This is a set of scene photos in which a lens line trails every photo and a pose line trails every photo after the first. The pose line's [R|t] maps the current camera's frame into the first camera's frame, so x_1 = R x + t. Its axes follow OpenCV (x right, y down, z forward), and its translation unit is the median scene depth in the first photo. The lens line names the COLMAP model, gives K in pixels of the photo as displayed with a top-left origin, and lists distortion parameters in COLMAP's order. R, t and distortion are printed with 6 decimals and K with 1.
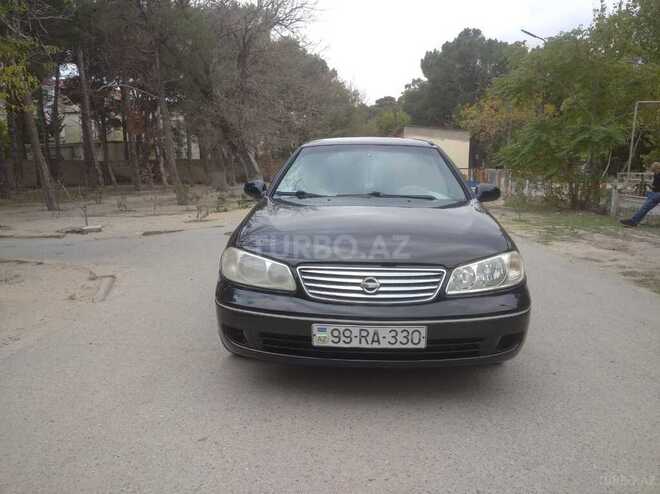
lens RADIAL K [[544.2, 0, 332.1], [0, 544.2, 244.0], [0, 0, 1]] dist [0.059981, -0.089163]
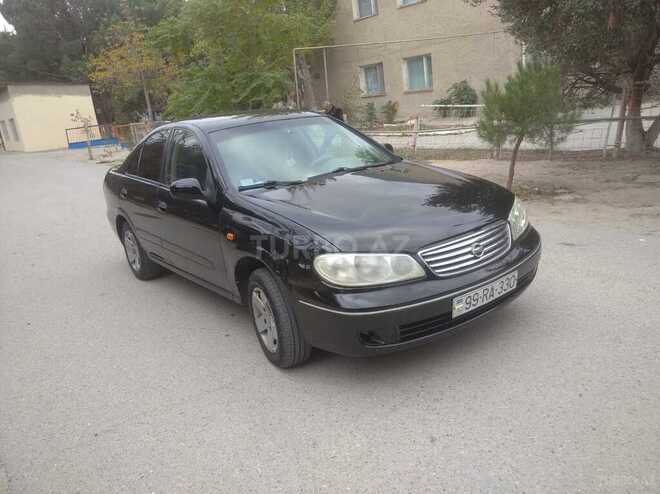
lens RADIAL K [[544.2, 0, 332.1], [0, 544.2, 244.0], [0, 0, 1]] dist [0.059981, -0.089163]
pose [[0.759028, -0.262658, 0.595724, -0.180766], [0.206153, 0.964889, 0.162760, -0.039794], [-0.617557, -0.000729, 0.786526, 0.065223]]
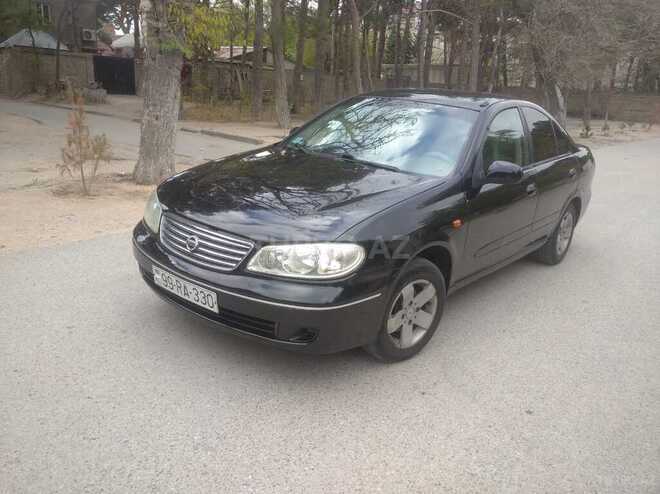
lens RADIAL K [[544.2, 0, 332.1], [0, 544.2, 244.0], [0, 0, 1]] dist [0.059981, -0.089163]
pose [[0.805848, 0.223979, -0.548126, 0.192050], [-0.150284, 0.972752, 0.176548, -0.033288], [0.572733, -0.059896, 0.817551, 0.061747]]
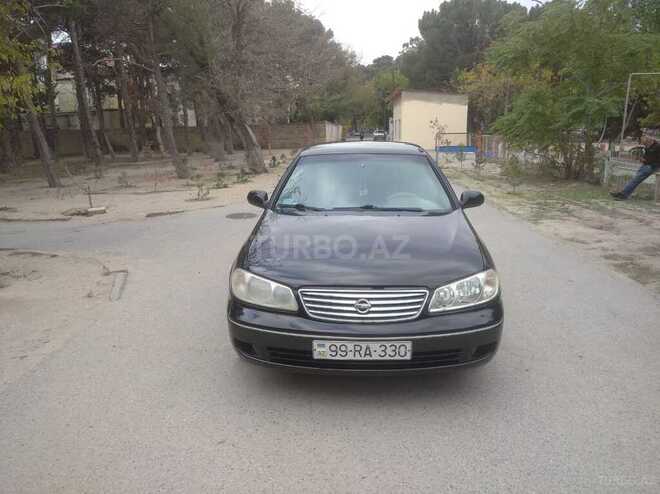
lens RADIAL K [[544.2, 0, 332.1], [0, 544.2, 244.0], [0, 0, 1]] dist [0.059981, -0.089163]
pose [[0.999860, -0.016705, 0.000376, 0.001659], [0.016638, 0.997420, 0.069831, -0.029750], [-0.001542, -0.069815, 0.997559, -0.029686]]
